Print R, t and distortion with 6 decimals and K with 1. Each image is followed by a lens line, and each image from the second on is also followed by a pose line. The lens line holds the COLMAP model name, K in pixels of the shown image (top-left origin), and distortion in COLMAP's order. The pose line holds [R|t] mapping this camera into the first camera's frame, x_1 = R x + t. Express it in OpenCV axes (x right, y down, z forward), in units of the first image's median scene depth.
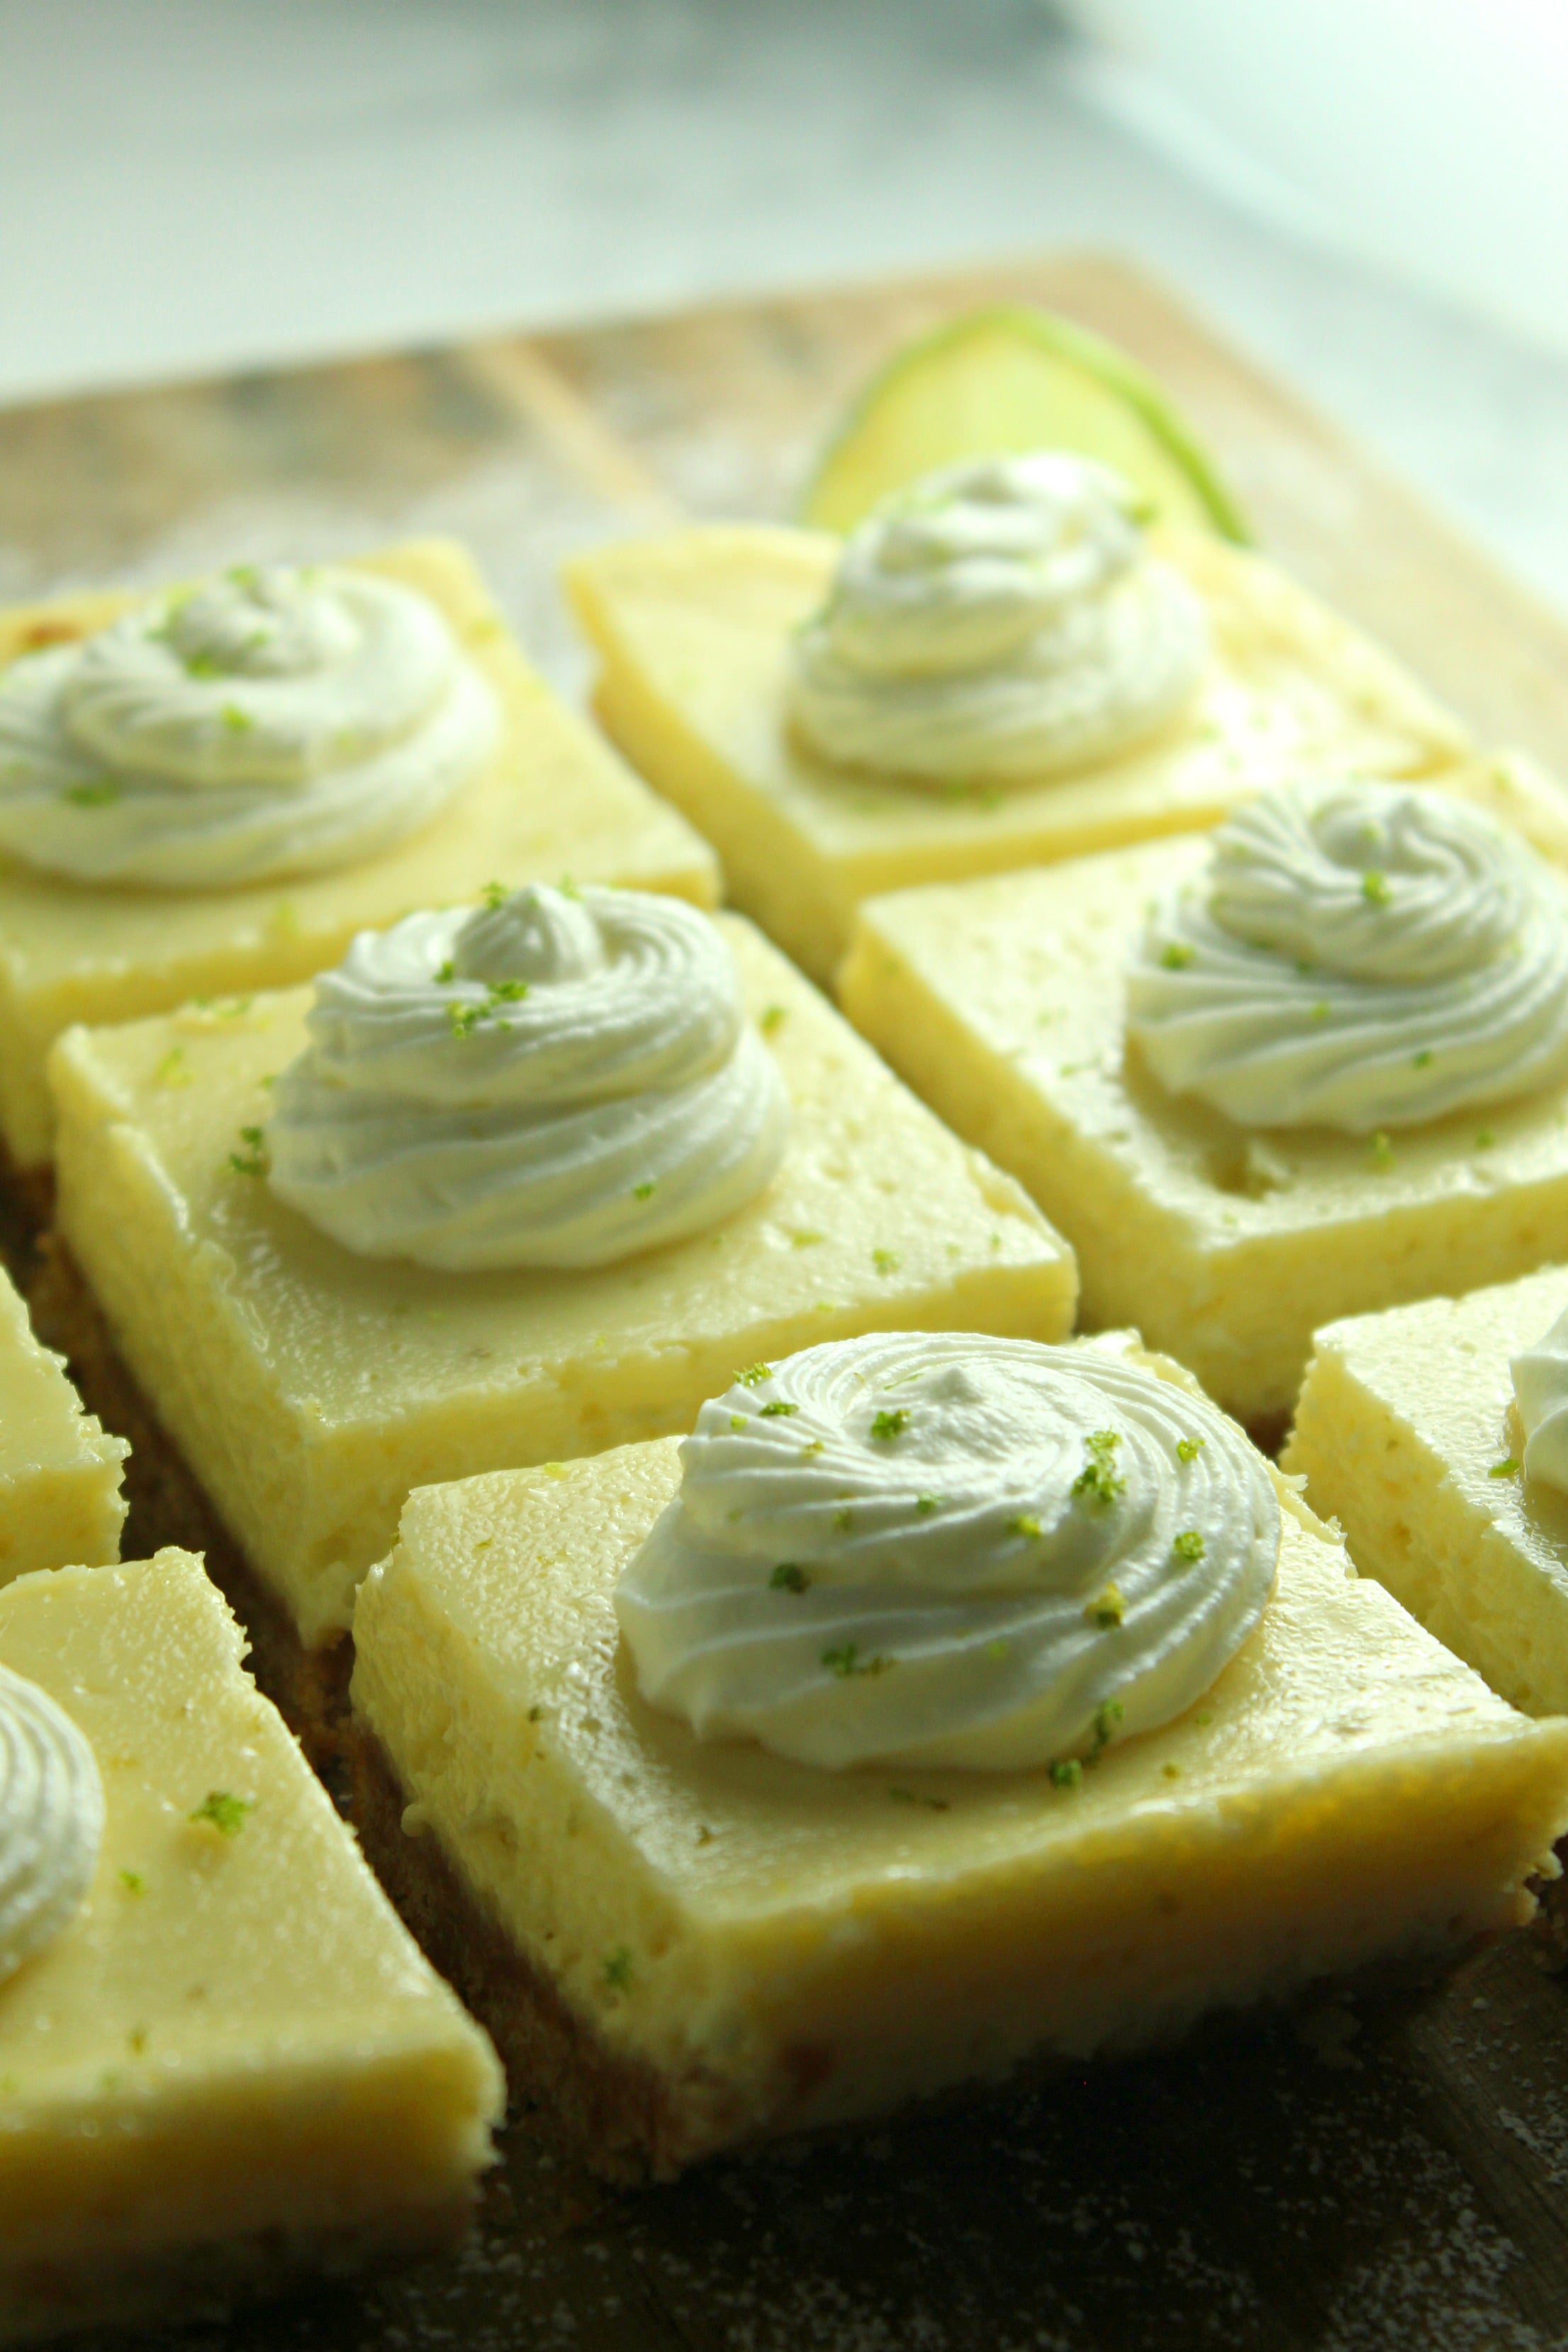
lens RADIAL K [[5459.7, 0, 784.0], [0, 5459.7, 1176.0], [0, 0, 1]] dist [0.036263, 0.528878]
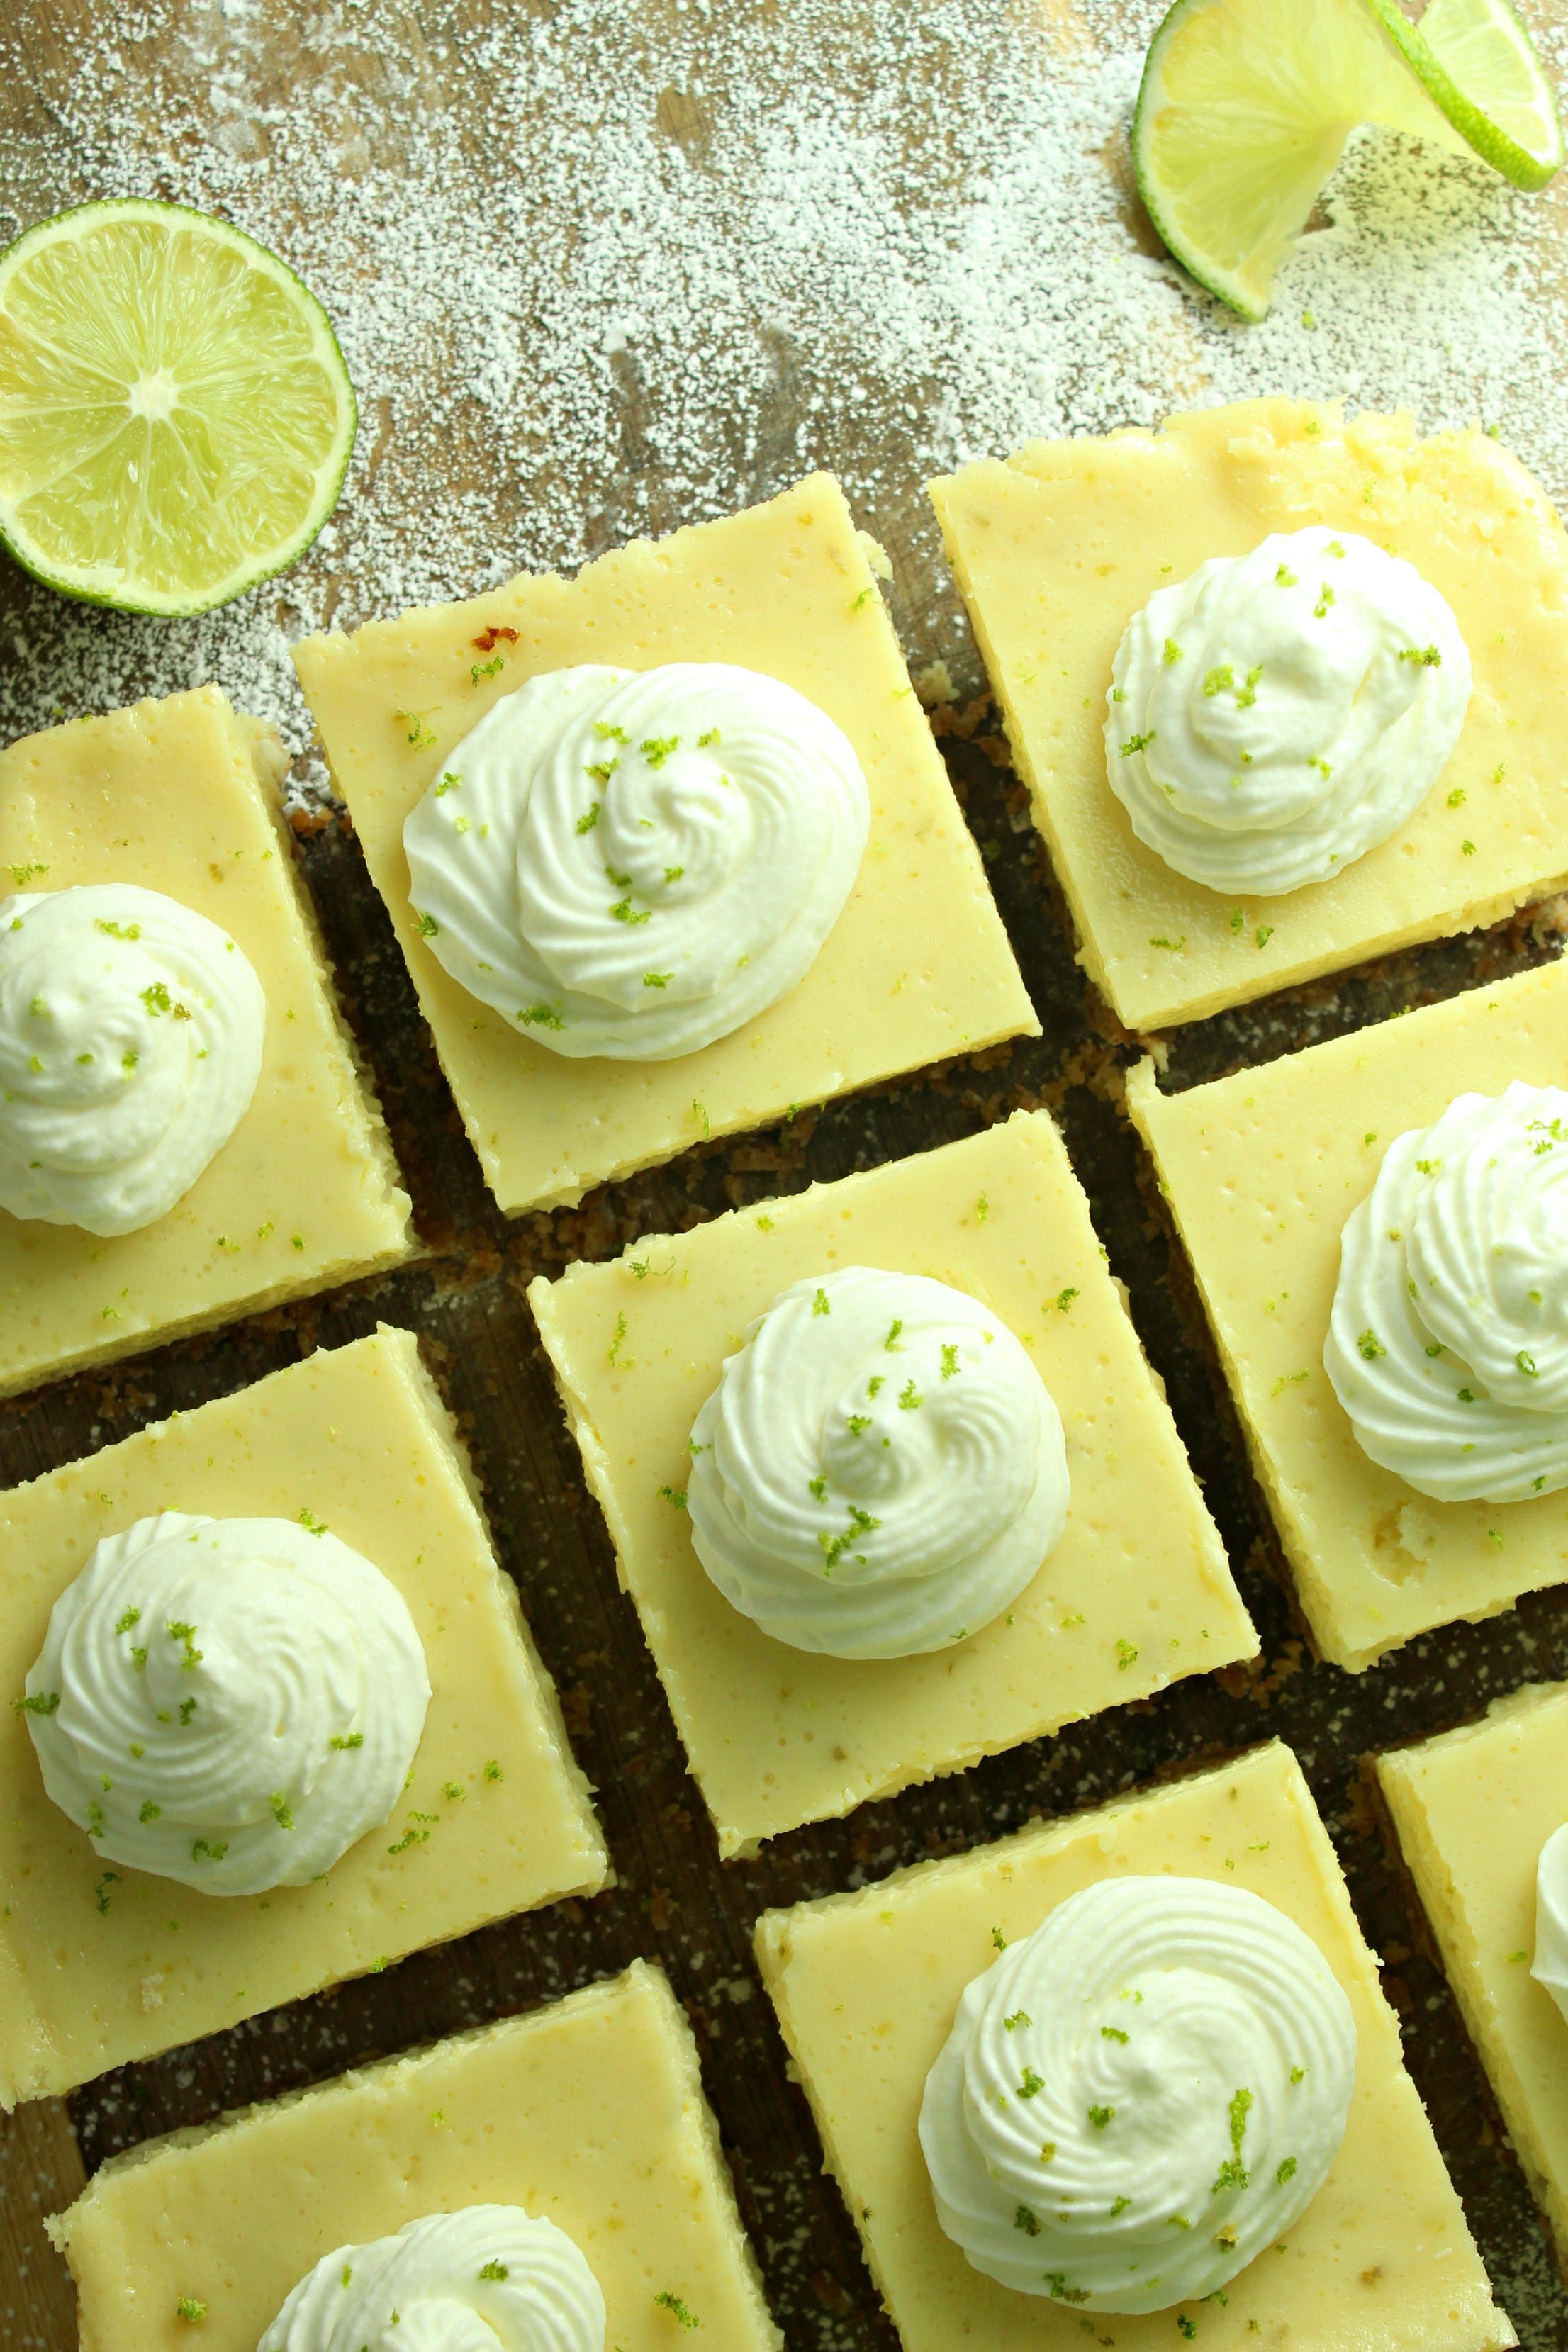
lens RADIAL K [[3827.1, 0, 796.1], [0, 3827.1, 1199.2], [0, 0, 1]] dist [-0.012419, 0.038961]
pose [[0.997354, 0.059947, -0.041138, -0.032703], [0.000279, 0.562663, 0.826686, -0.865110], [0.072704, -0.824510, 0.561157, 0.525521]]
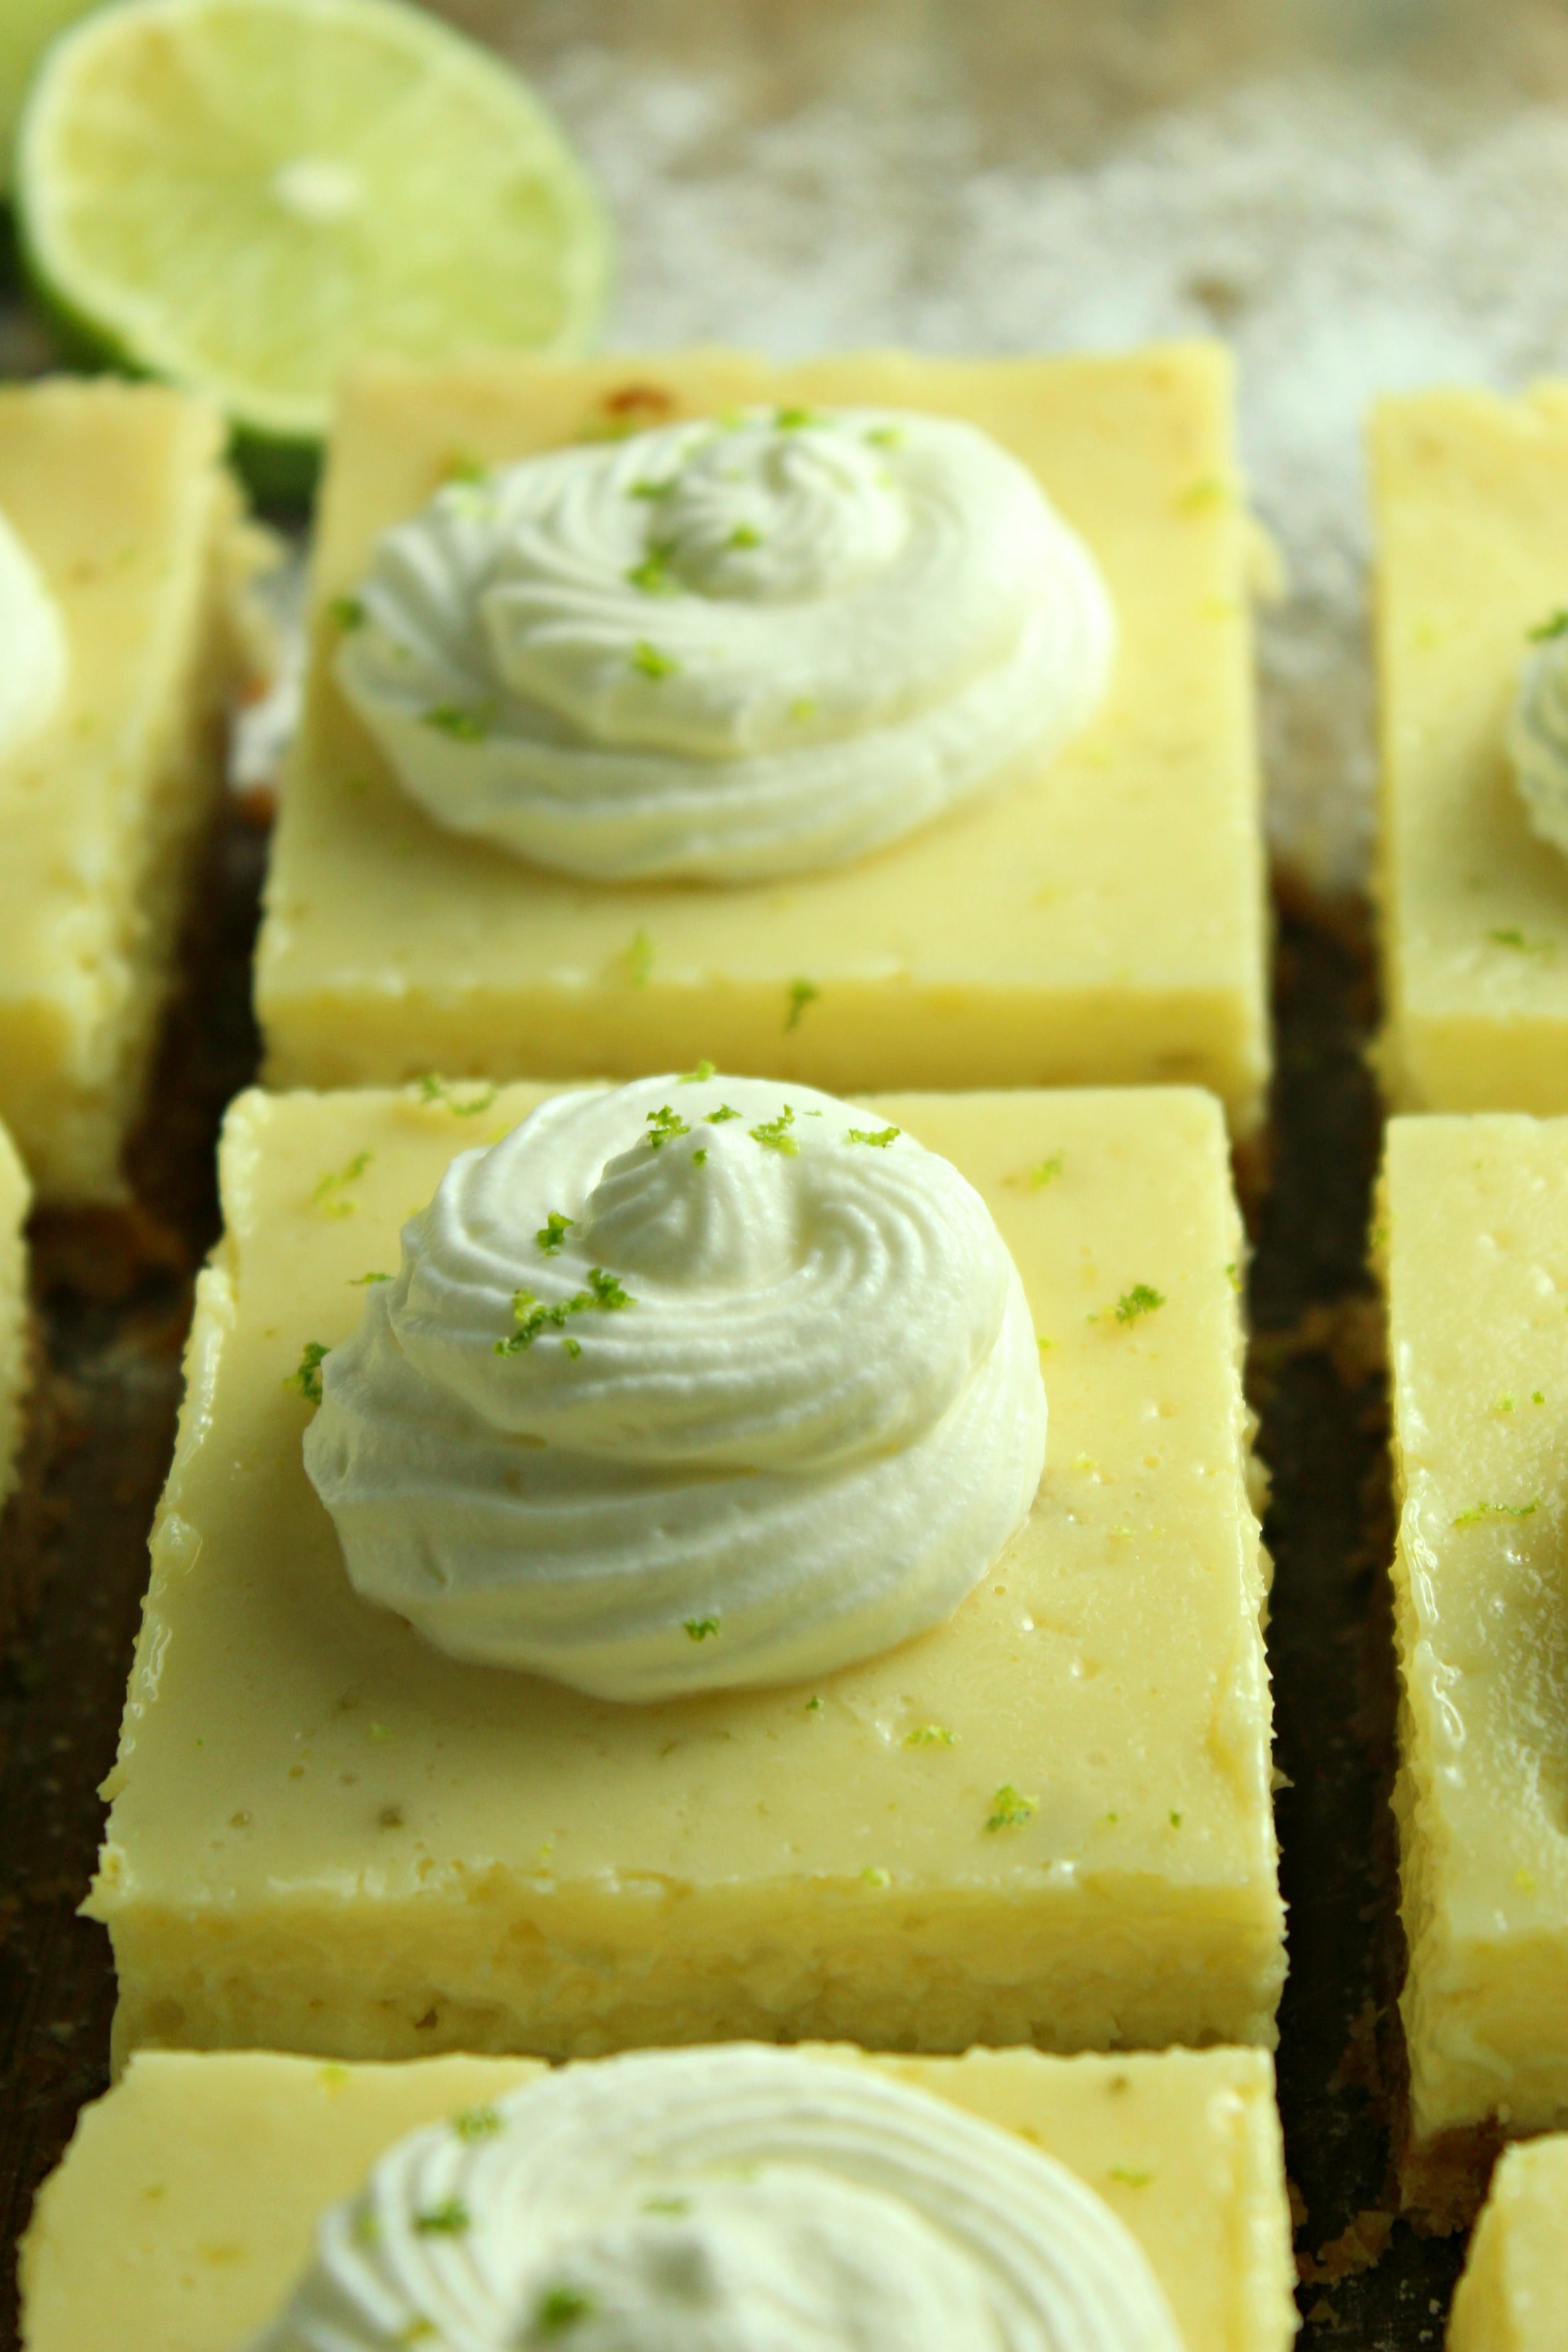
lens RADIAL K [[5459.7, 0, 784.0], [0, 5459.7, 1176.0], [0, 0, 1]] dist [0.036263, 0.528878]
pose [[0.898942, 0.247532, -0.361430, 0.221152], [-0.163036, 0.954830, 0.248434, -0.226541], [0.406599, -0.164401, 0.898693, 0.373688]]
